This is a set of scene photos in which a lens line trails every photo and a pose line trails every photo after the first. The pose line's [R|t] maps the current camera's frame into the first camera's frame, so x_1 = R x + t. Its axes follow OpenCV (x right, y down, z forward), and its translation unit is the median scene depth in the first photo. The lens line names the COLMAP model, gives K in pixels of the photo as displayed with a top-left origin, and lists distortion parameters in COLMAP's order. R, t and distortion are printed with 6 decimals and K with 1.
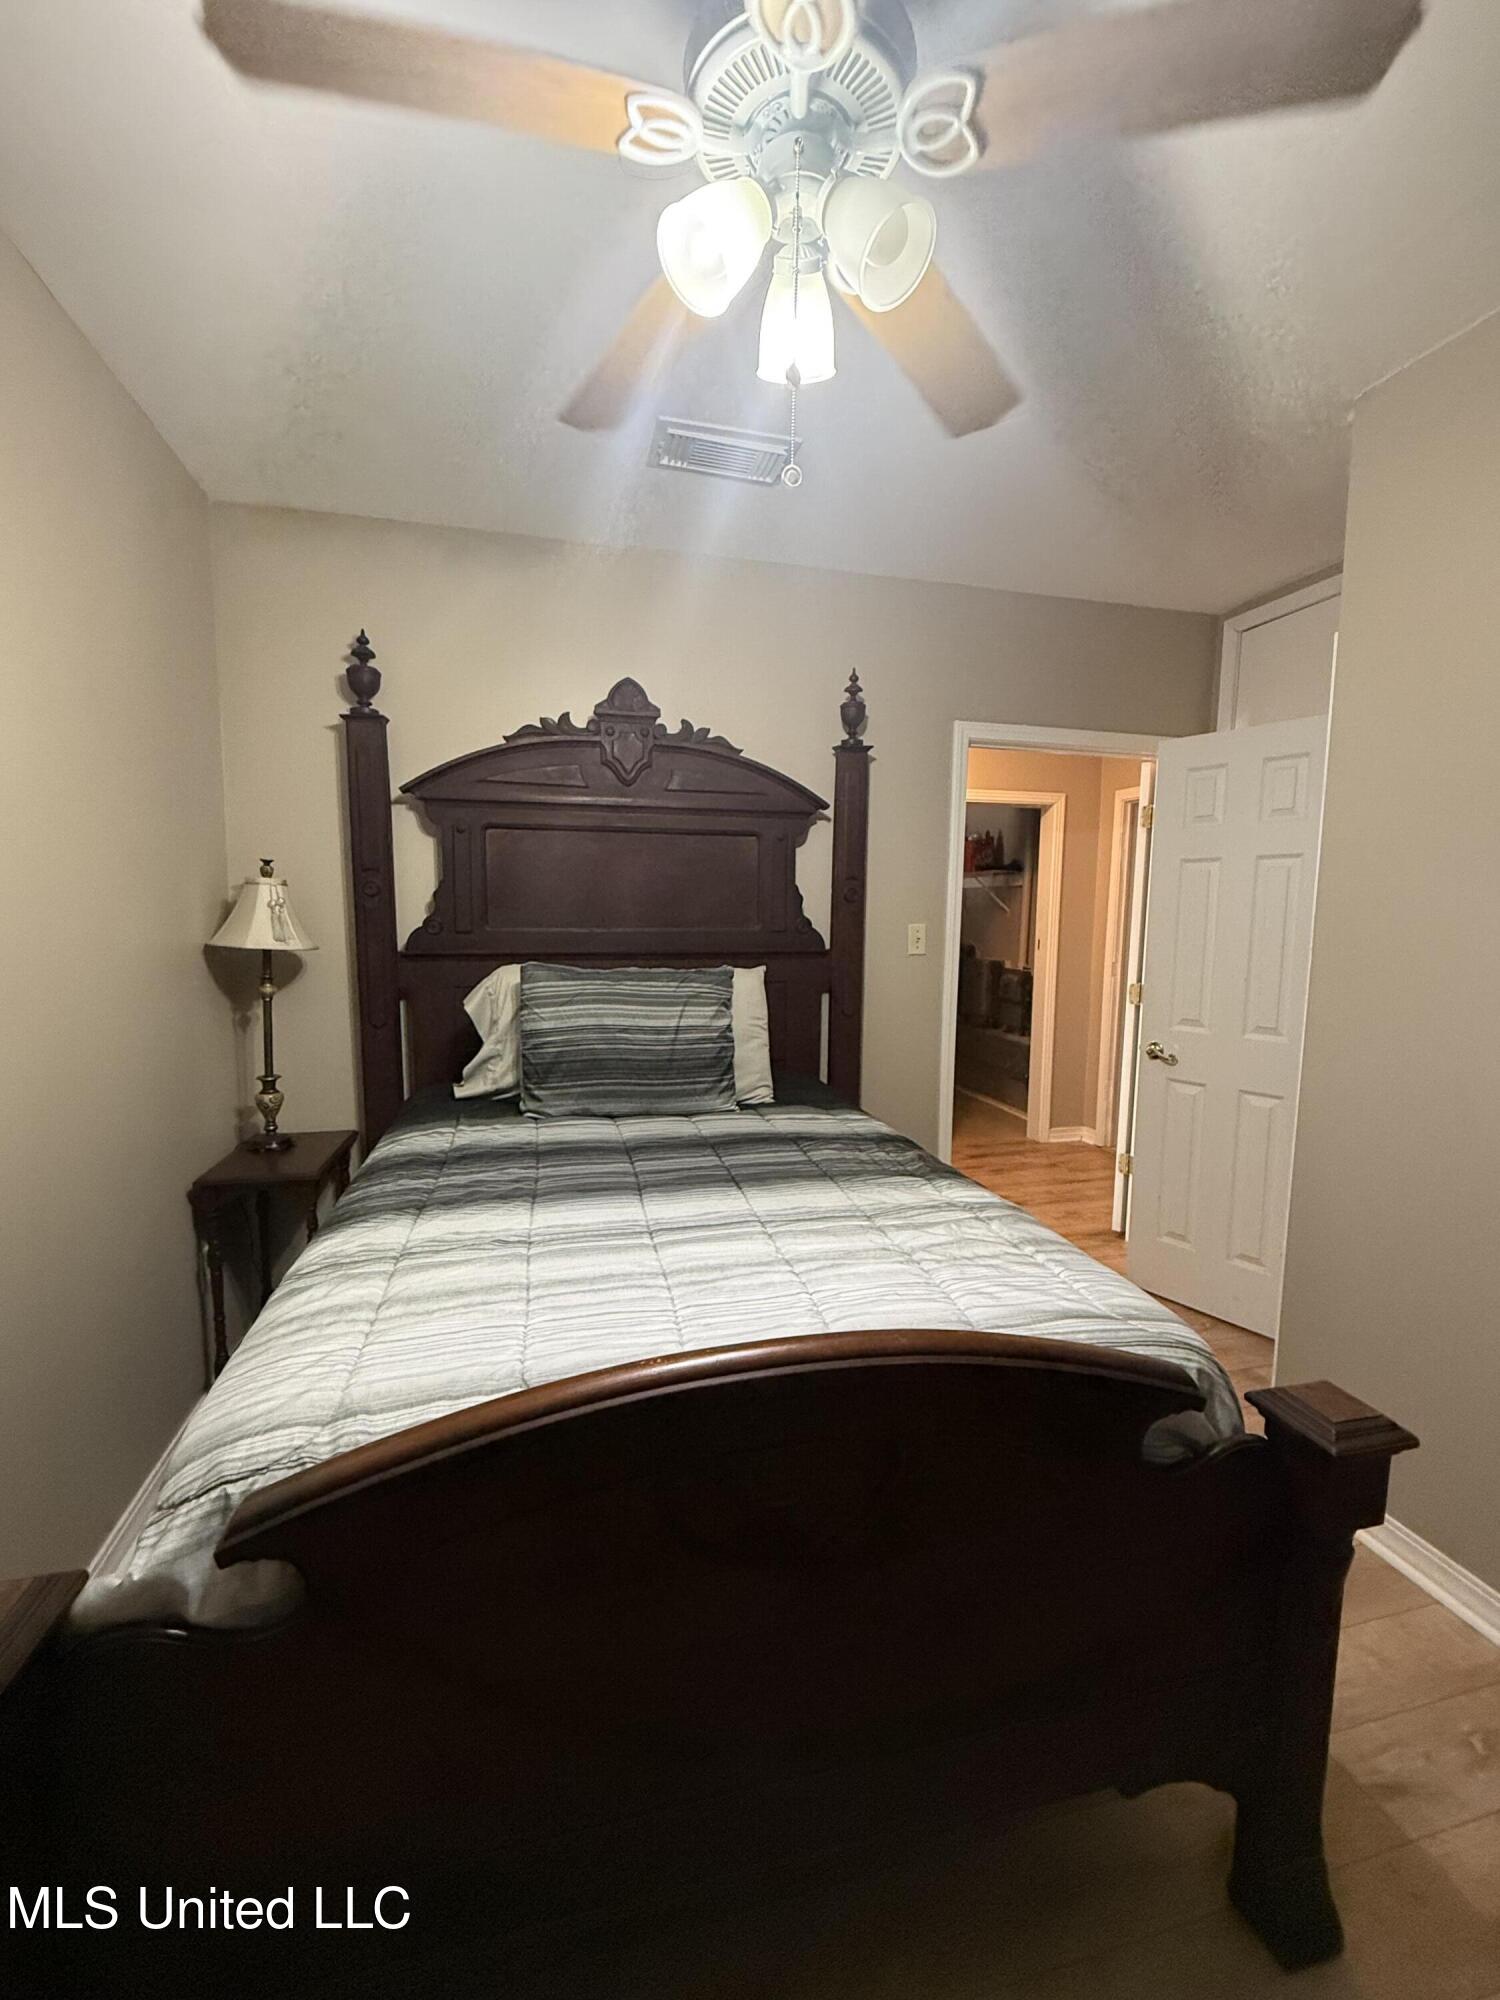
lens RADIAL K [[858.4, 0, 750.0], [0, 858.4, 1000.0], [0, 0, 1]] dist [-0.002466, 0.000862]
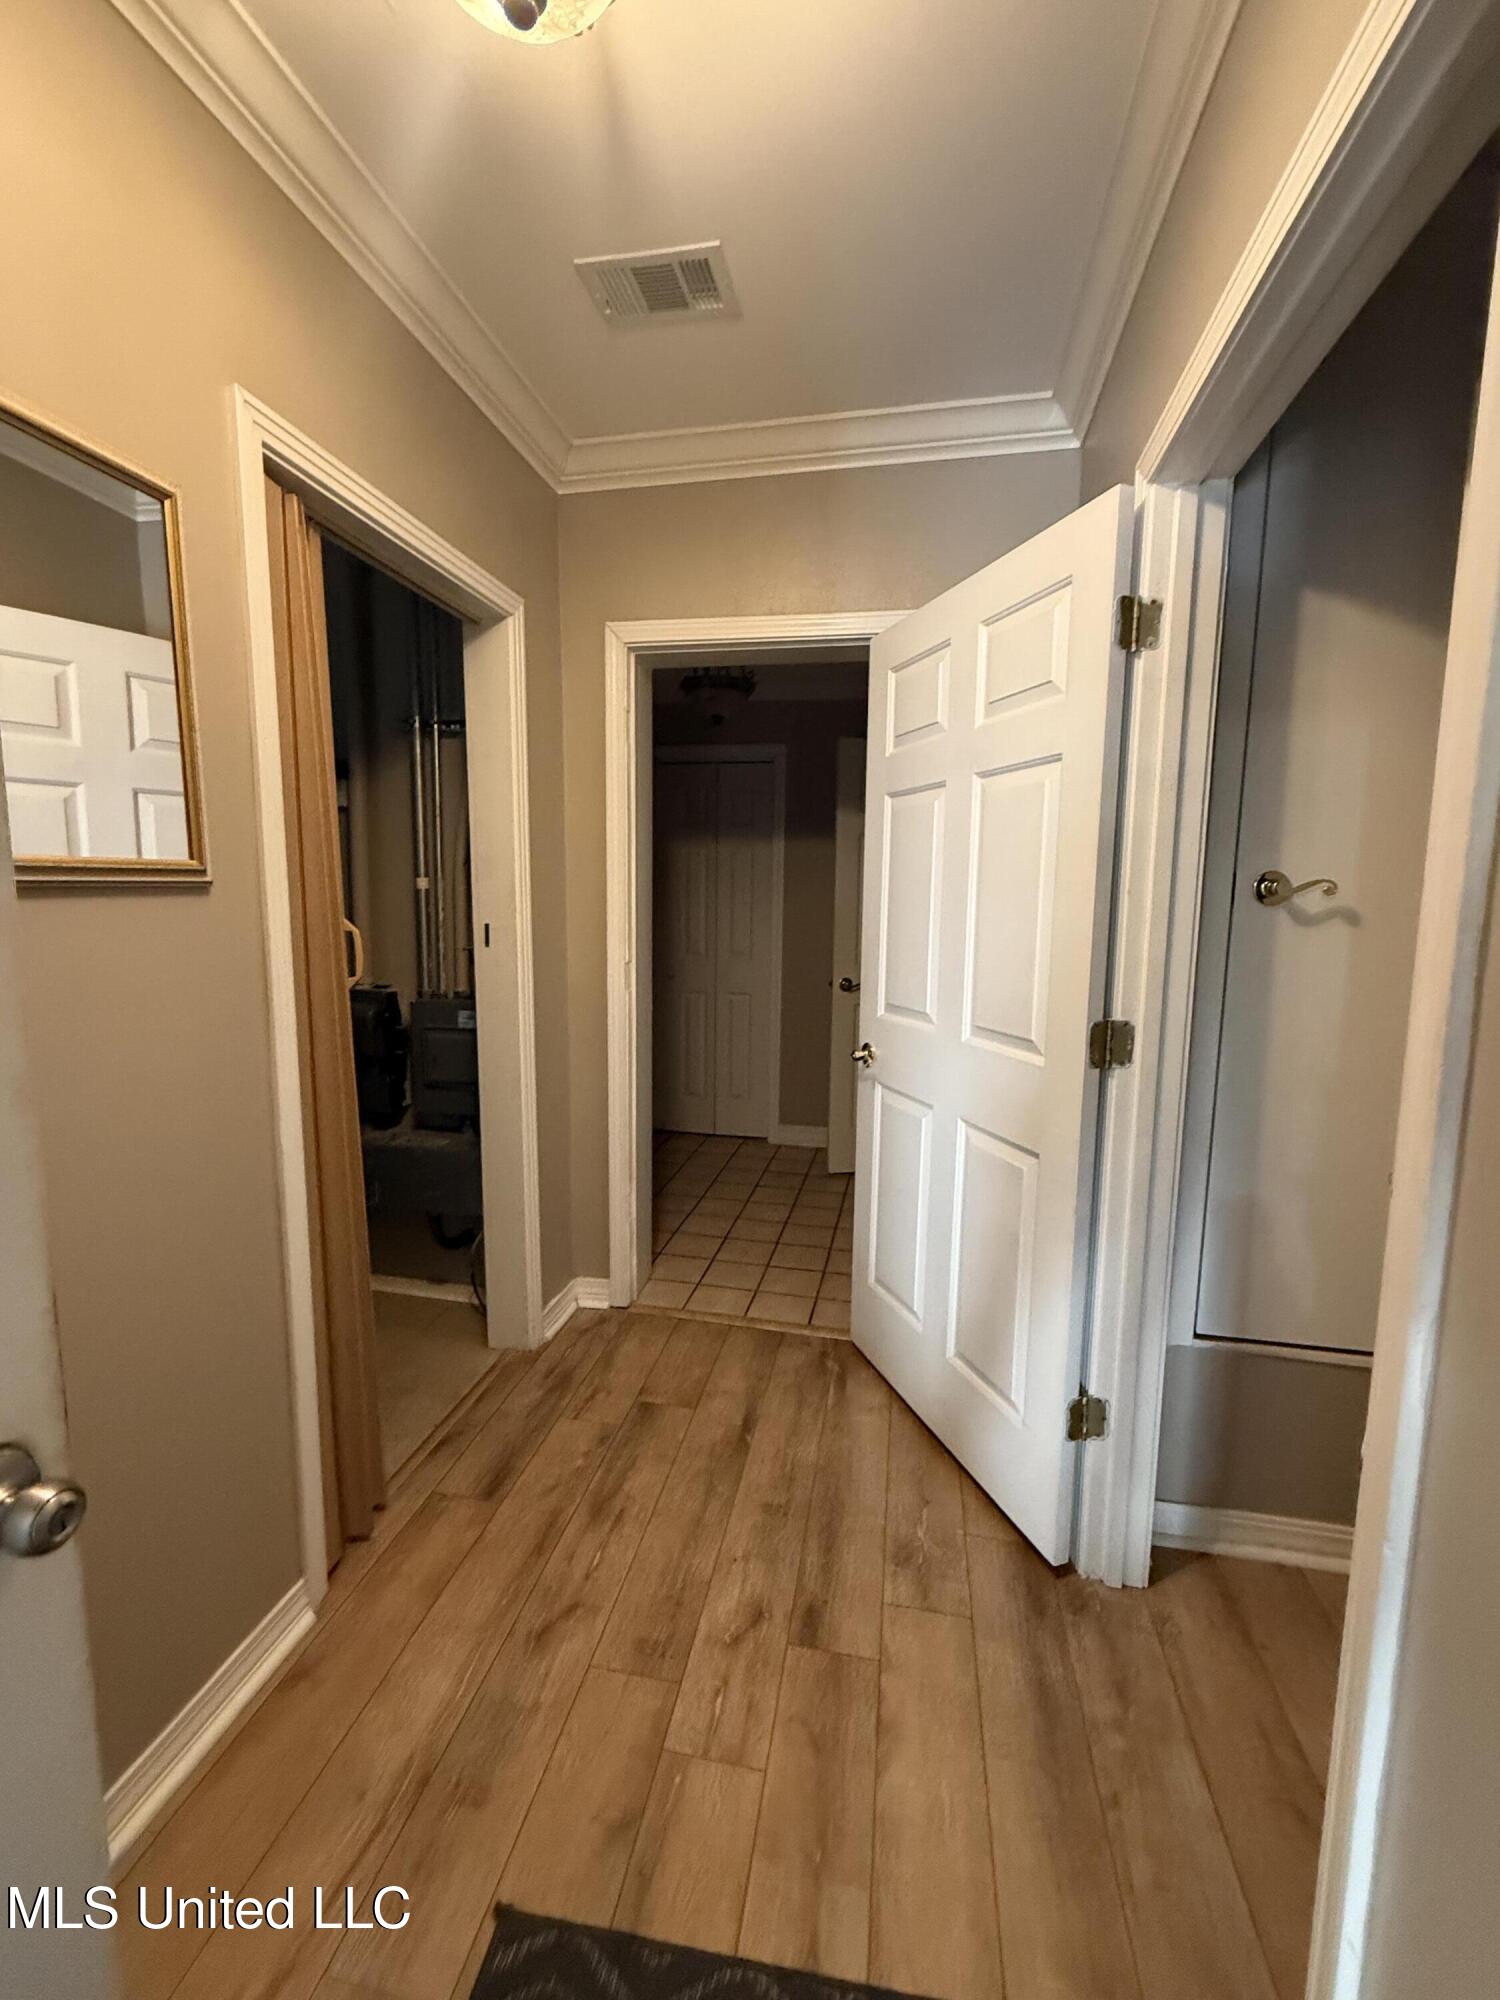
lens RADIAL K [[858.4, 0, 750.0], [0, 858.4, 1000.0], [0, 0, 1]] dist [-0.002466, 0.000862]
pose [[0.460594, -0.117289, 0.879828, -0.002783], [0.100566, 0.991744, 0.079562, -0.052982], [-0.881896, 0.051835, 0.468586, 0.666212]]
